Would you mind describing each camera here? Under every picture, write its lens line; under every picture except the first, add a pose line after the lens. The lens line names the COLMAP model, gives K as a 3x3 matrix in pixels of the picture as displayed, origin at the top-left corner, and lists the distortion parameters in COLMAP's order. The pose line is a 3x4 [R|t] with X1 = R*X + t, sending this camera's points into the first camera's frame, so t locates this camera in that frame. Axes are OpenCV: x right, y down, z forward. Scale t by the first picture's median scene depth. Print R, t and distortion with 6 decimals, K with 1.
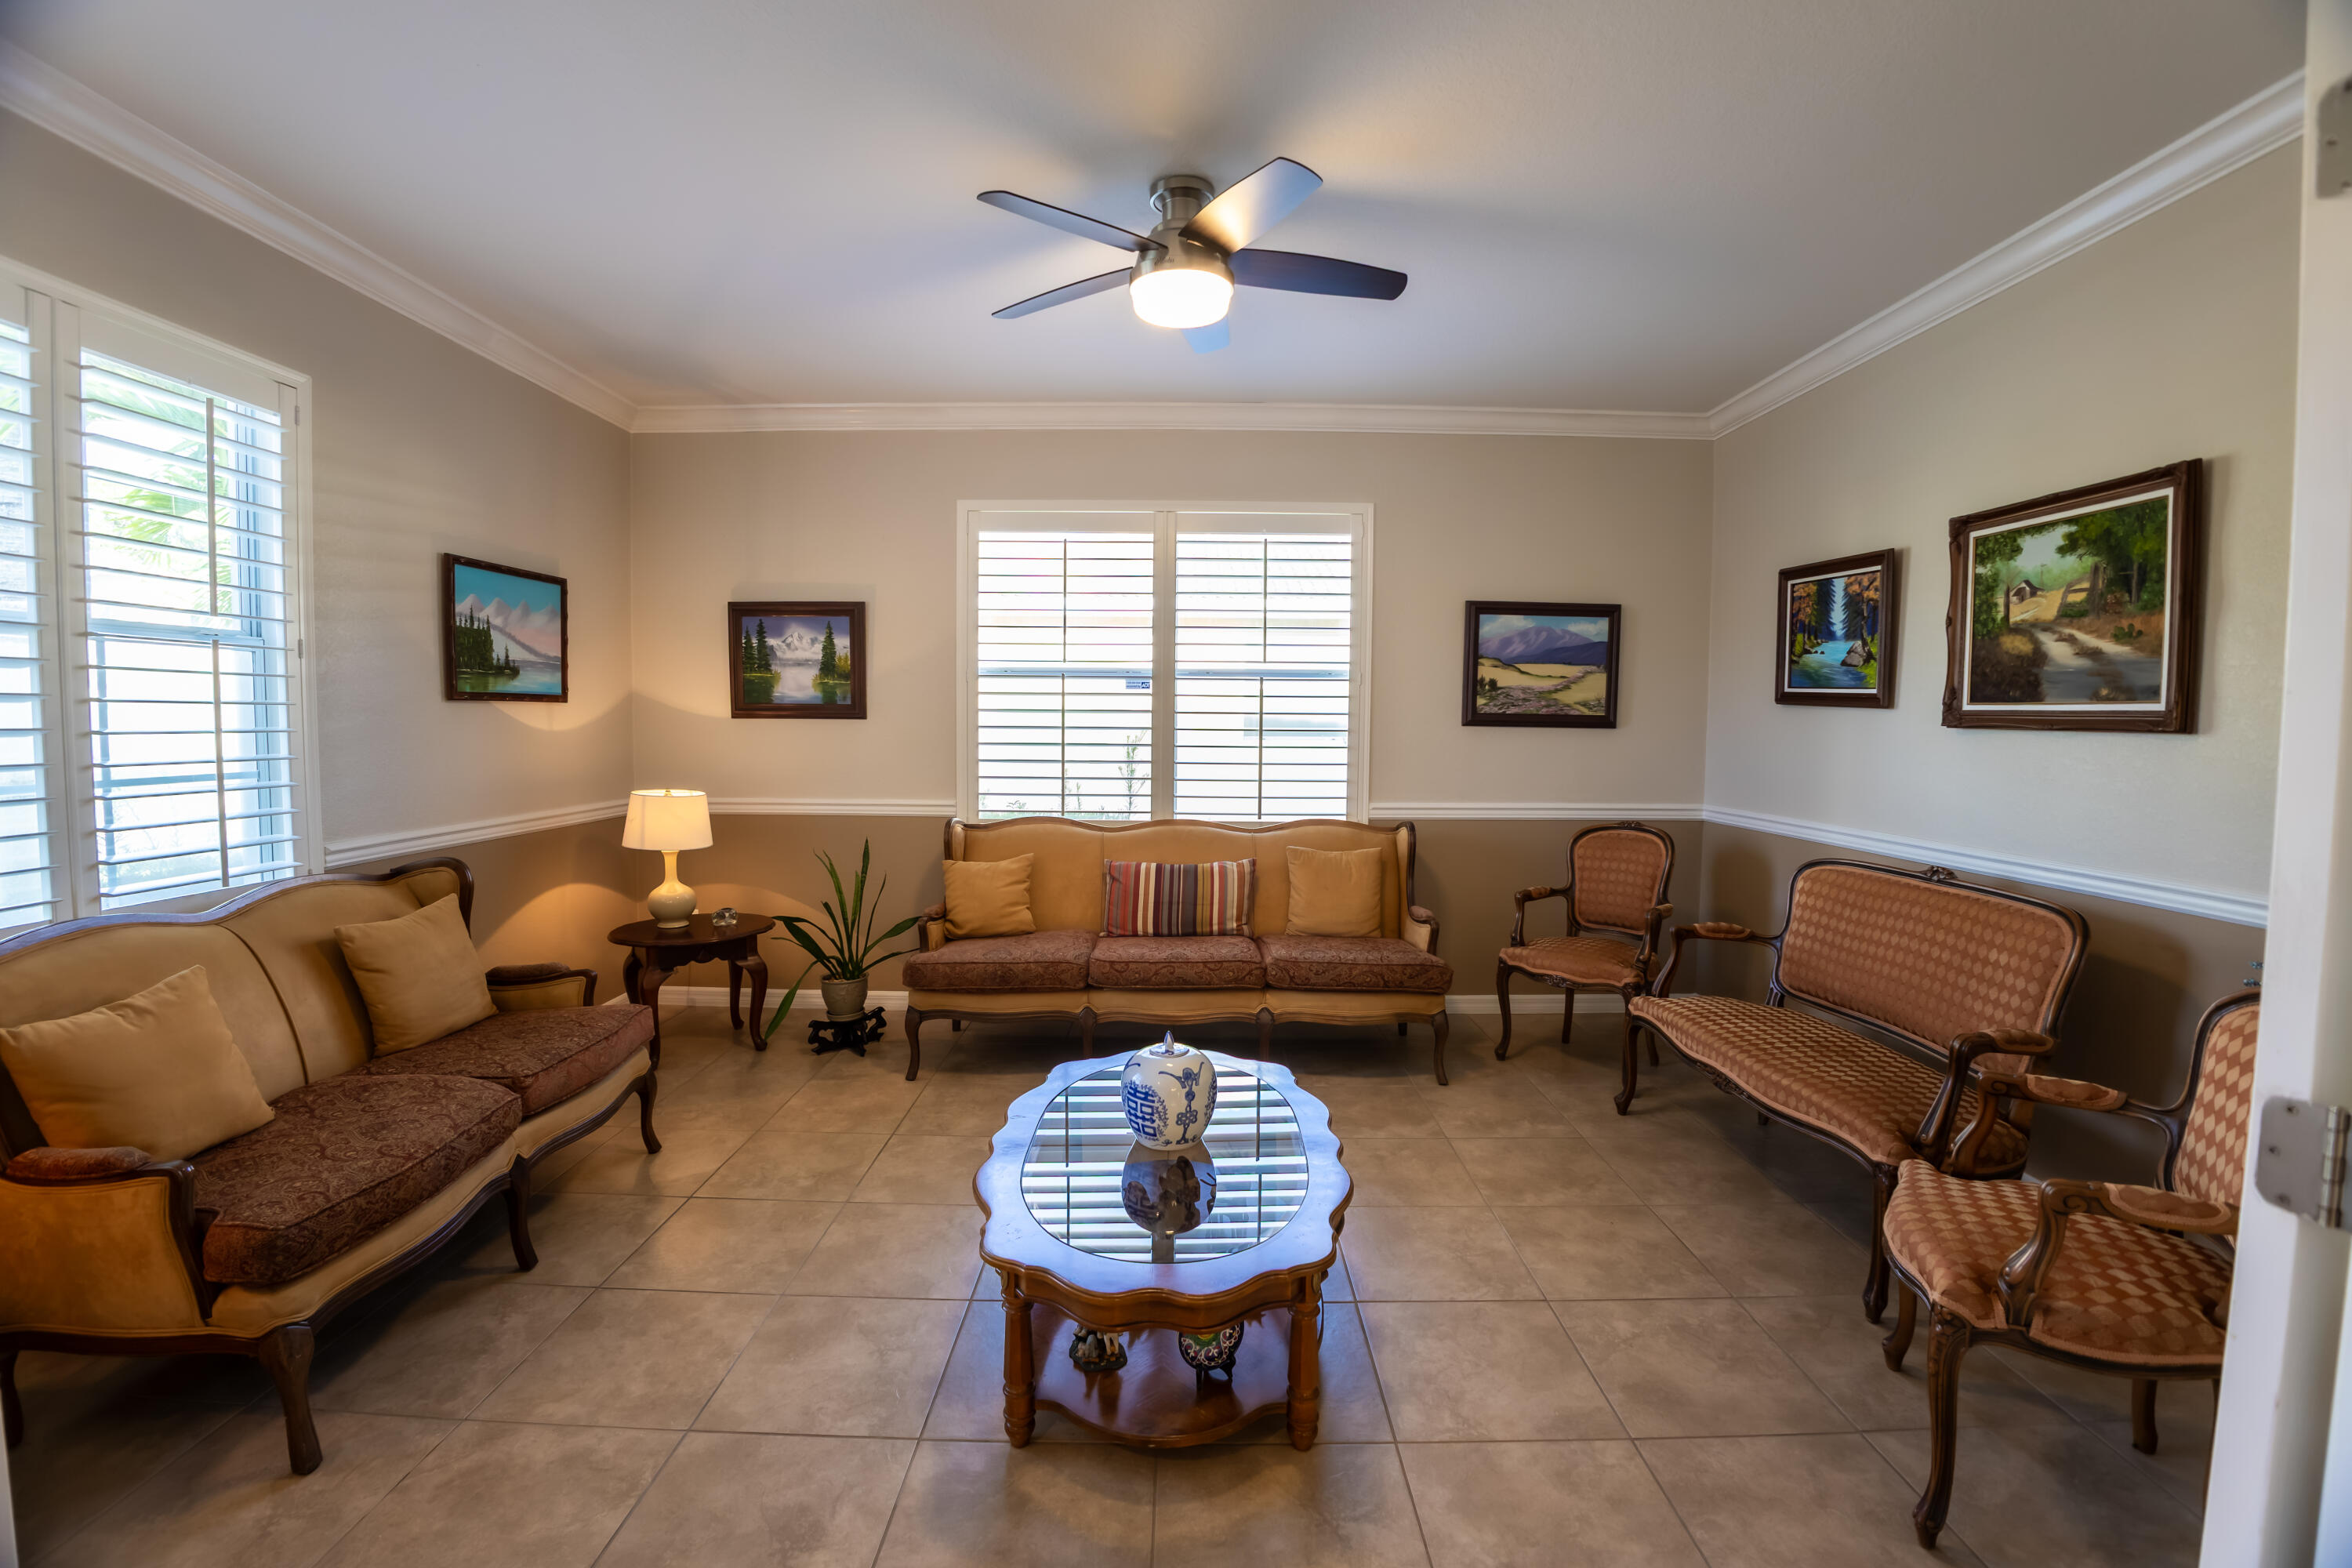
lens RADIAL K [[983.6, 0, 1184.1], [0, 983.6, 787.1], [0, 0, 1]] dist [-0.054302, 0.007026]
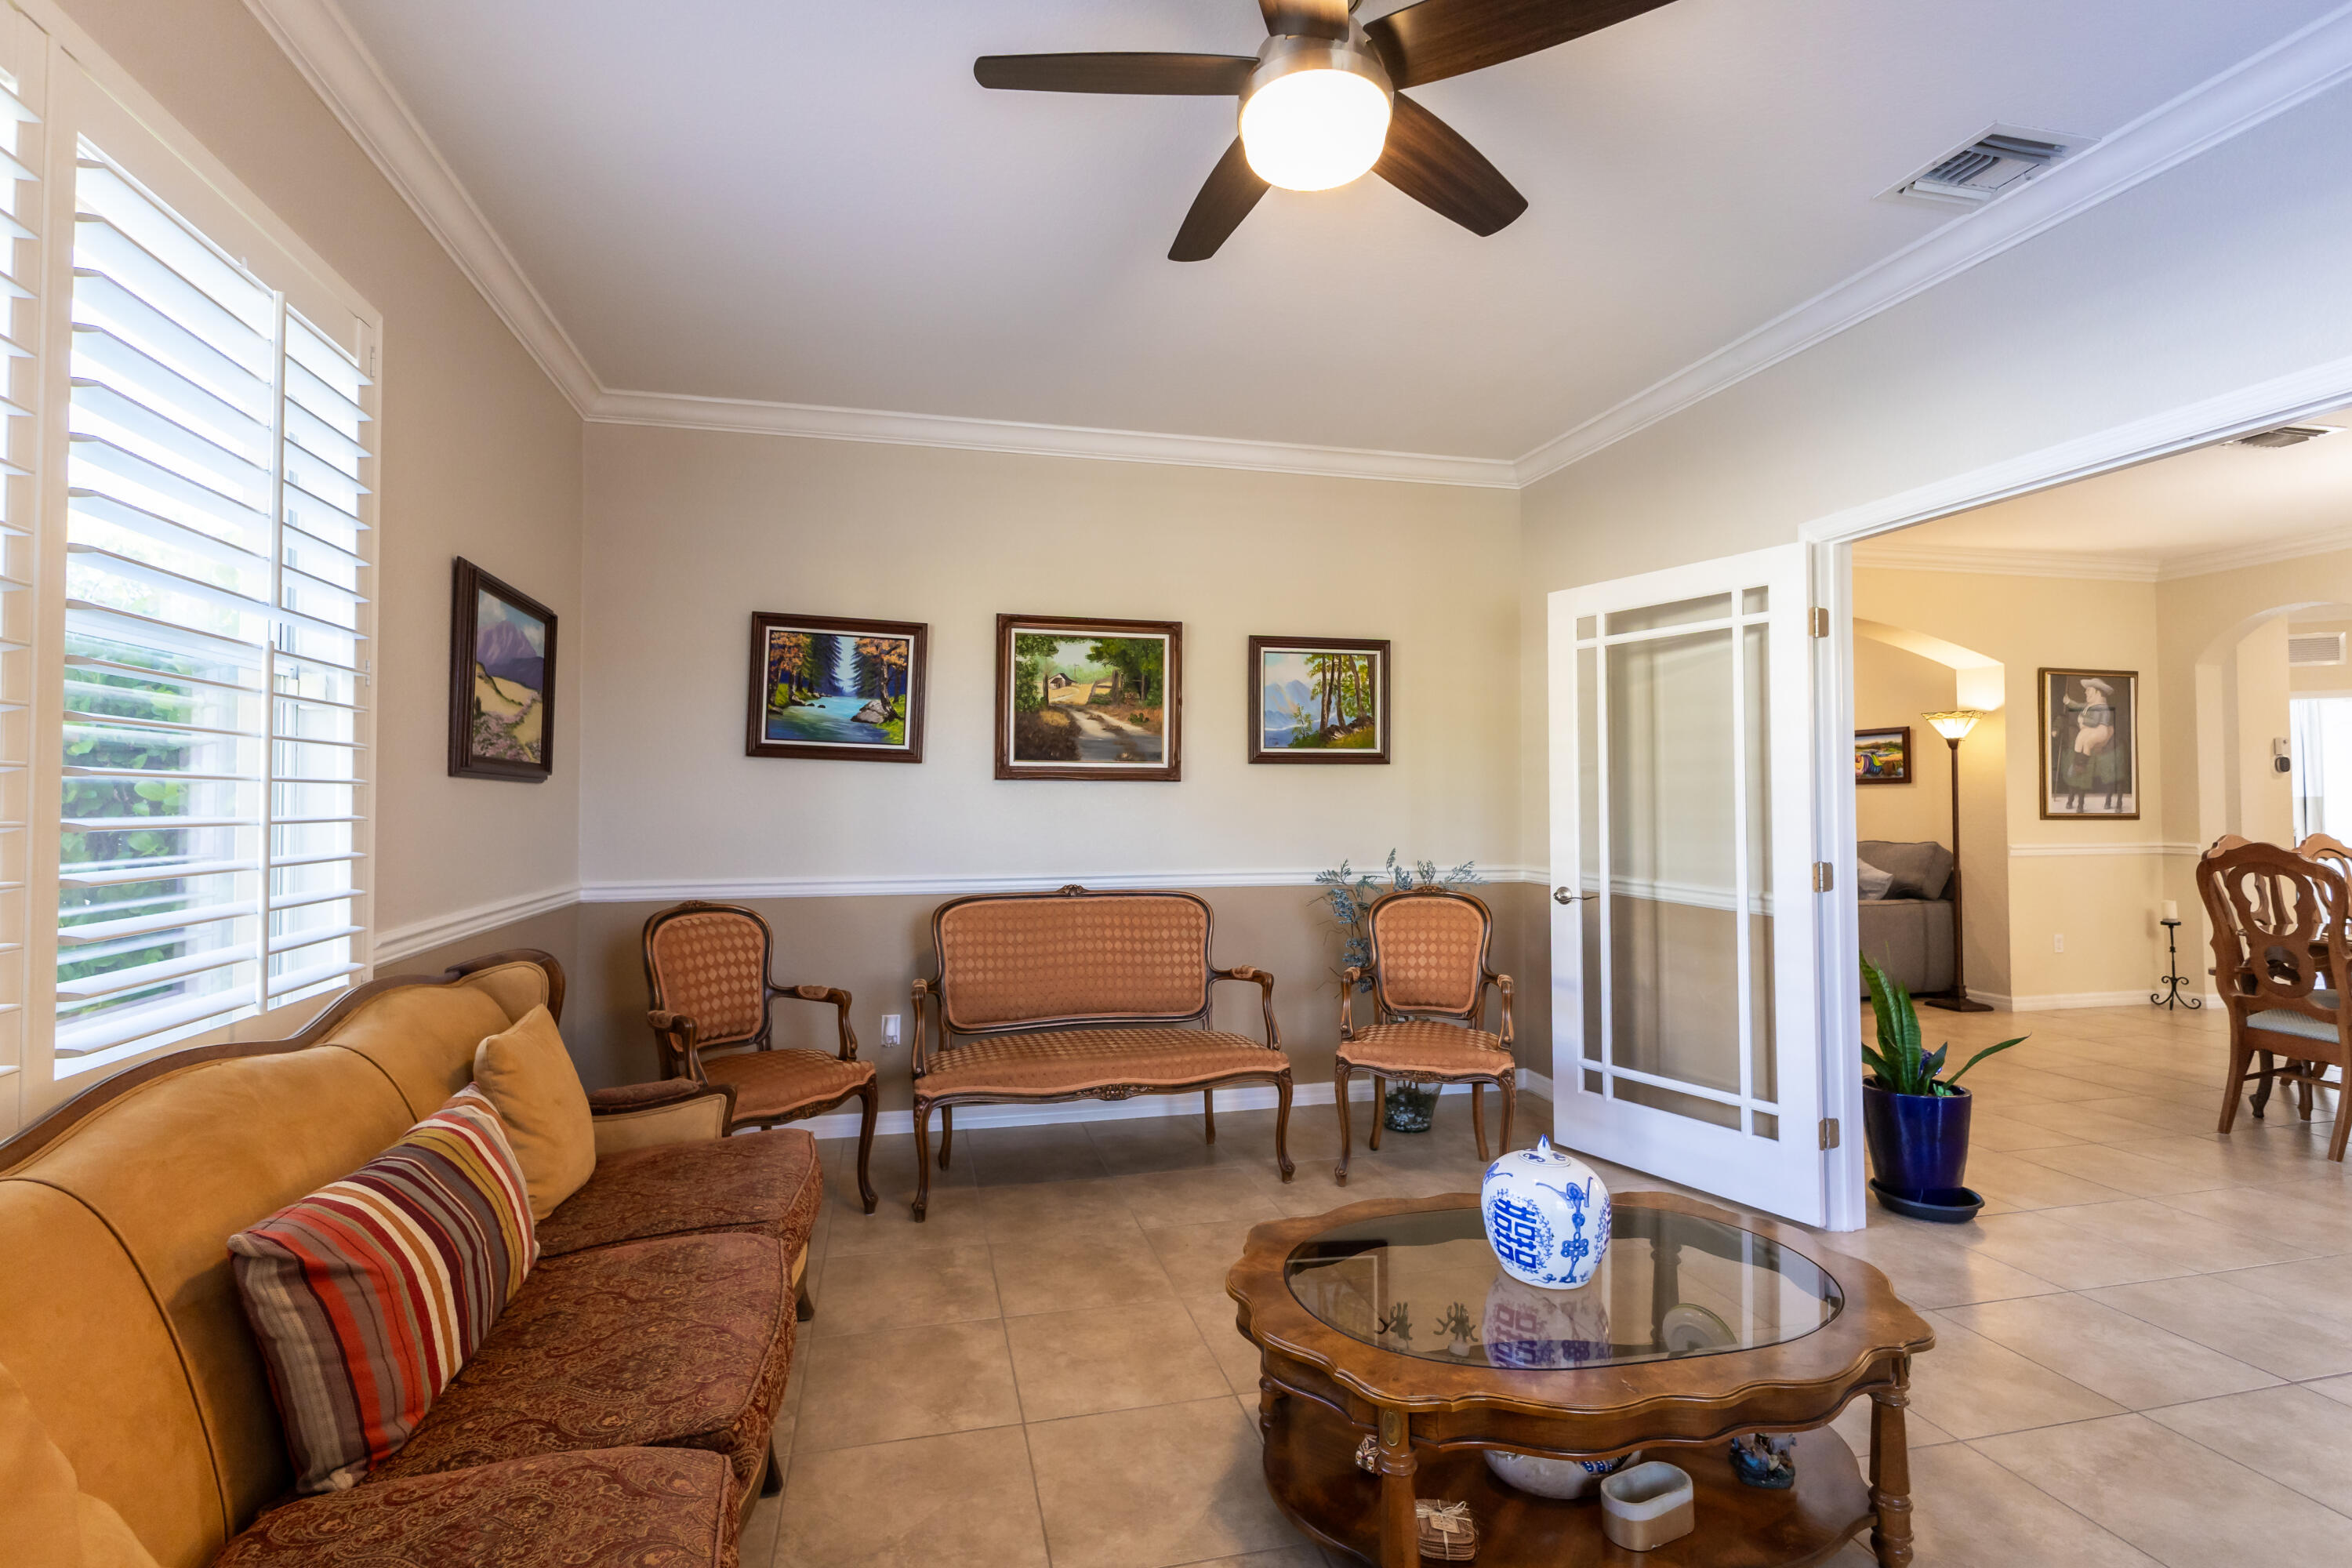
lens RADIAL K [[983.6, 0, 1177.7], [0, 983.6, 782.5], [0, 0, 1]] dist [-0.054302, 0.007026]
pose [[-0.250047, -0.002695, 0.968230, -0.527388], [0.066252, 0.997605, 0.019887, -0.071645], [-0.965964, 0.069119, -0.249269, 1.143583]]
